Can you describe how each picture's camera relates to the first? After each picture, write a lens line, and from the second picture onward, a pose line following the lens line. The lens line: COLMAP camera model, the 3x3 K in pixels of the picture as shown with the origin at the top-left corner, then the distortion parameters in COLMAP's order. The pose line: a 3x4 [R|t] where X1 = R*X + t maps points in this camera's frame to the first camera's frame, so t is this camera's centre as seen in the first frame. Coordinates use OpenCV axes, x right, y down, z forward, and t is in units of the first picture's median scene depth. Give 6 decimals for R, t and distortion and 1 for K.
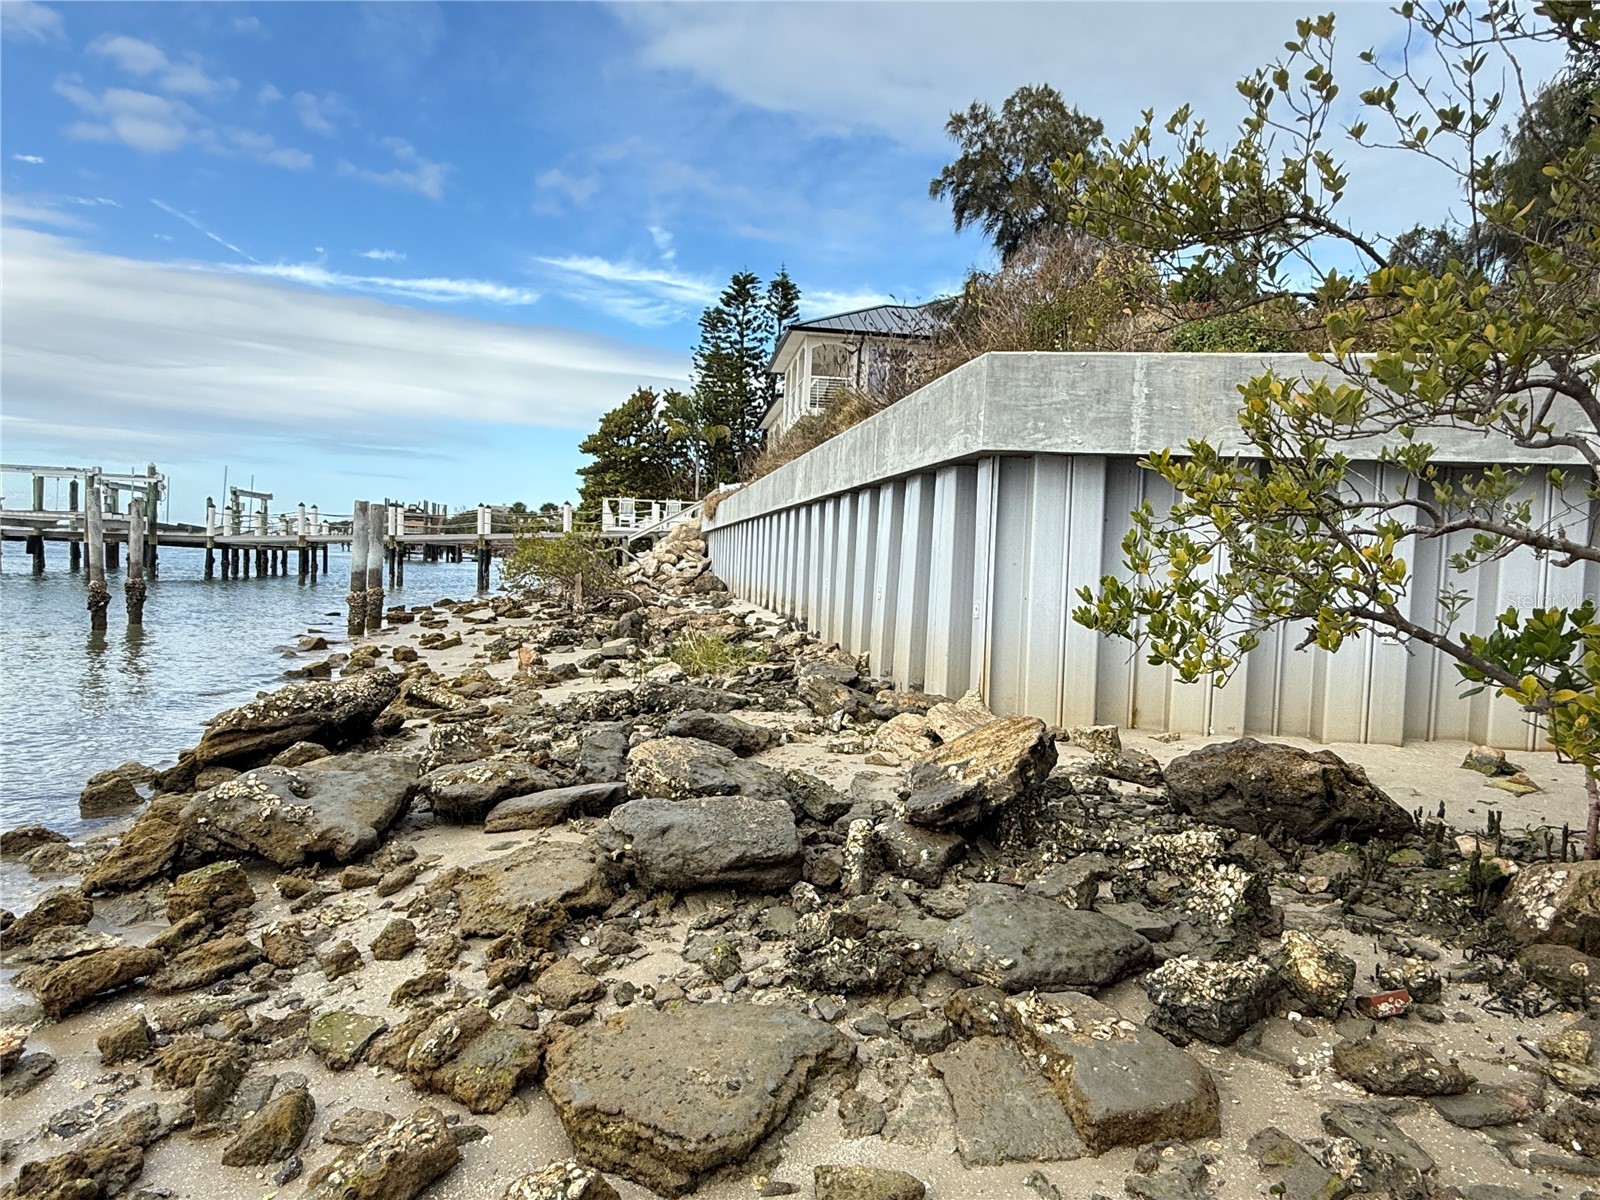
lens RADIAL K [[1017.1, 0, 800.0], [0, 1017.1, 600.0], [0, 0, 1]] dist [0.003063, 0.000584]
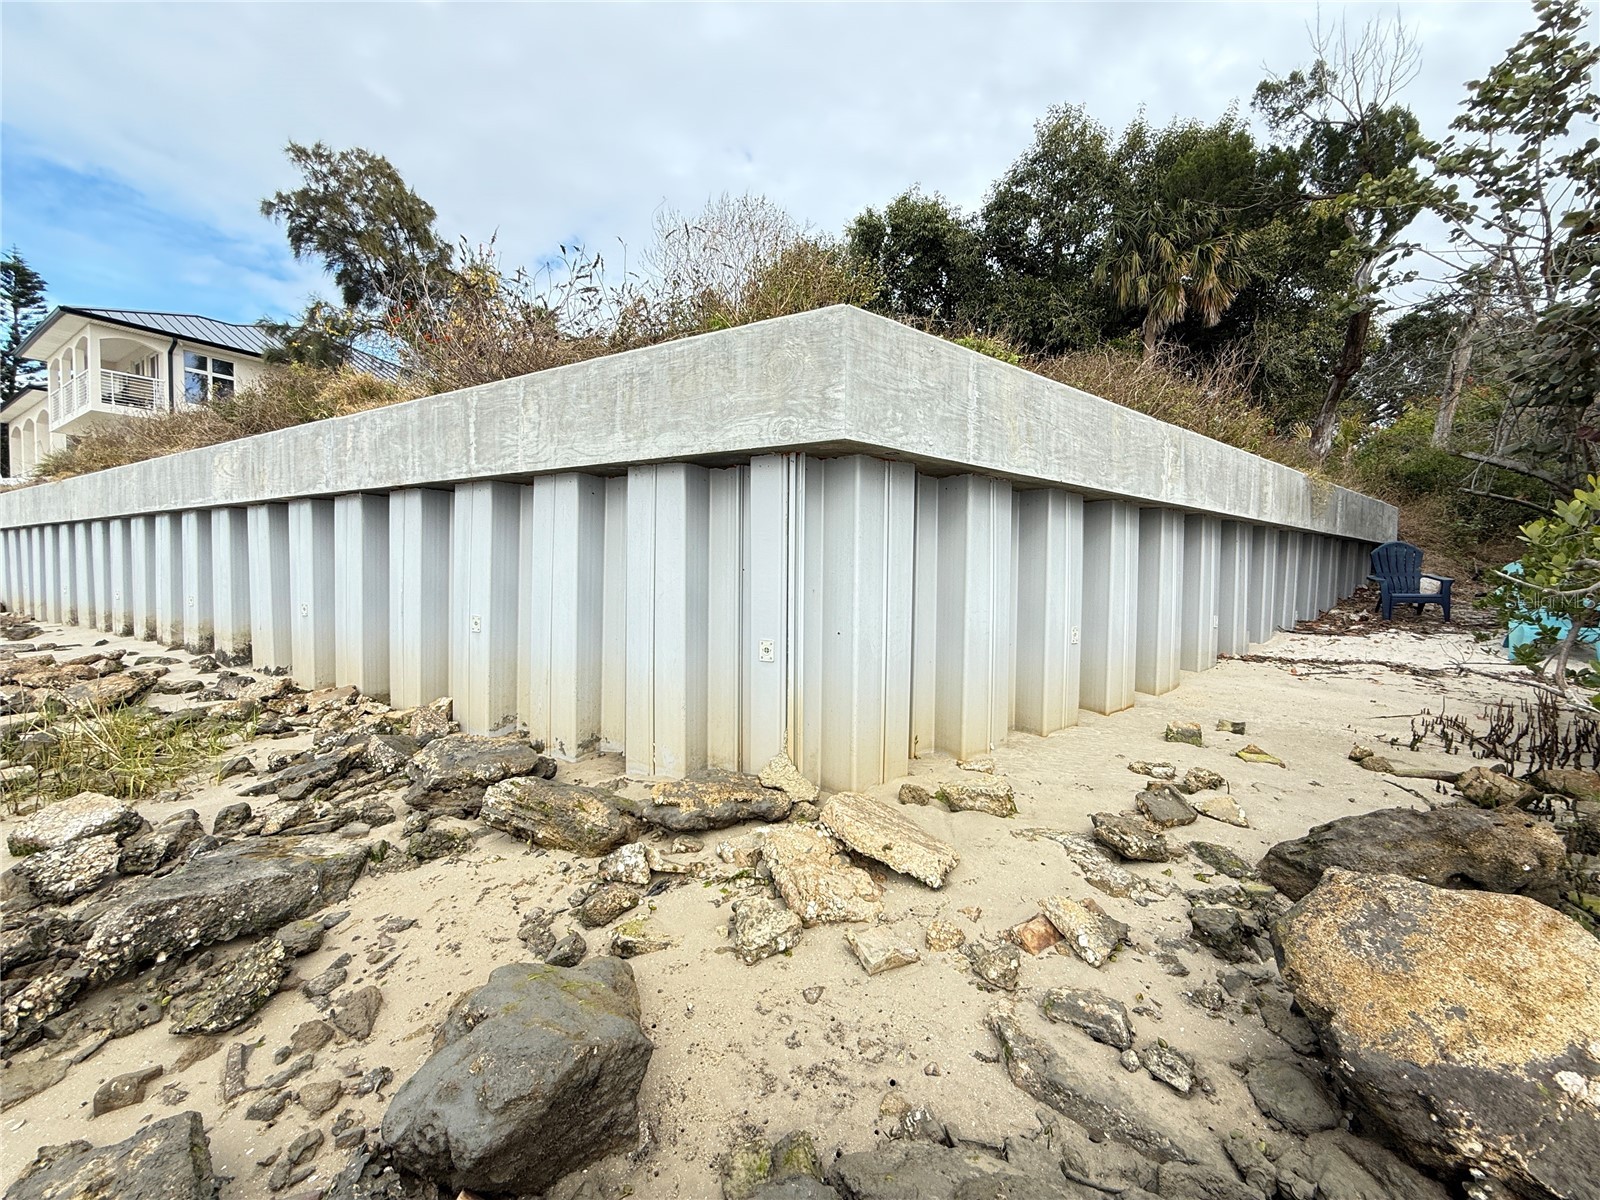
lens RADIAL K [[644.8, 0, 800.0], [0, 644.8, 600.0], [0, 0, 1]] dist [-0.006798, 0.000015]
pose [[0.640168, -0.060574, 0.765843, -0.044395], [0.041274, 0.998159, 0.044448, -0.012290], [-0.767125, 0.003155, 0.641490, 0.163359]]
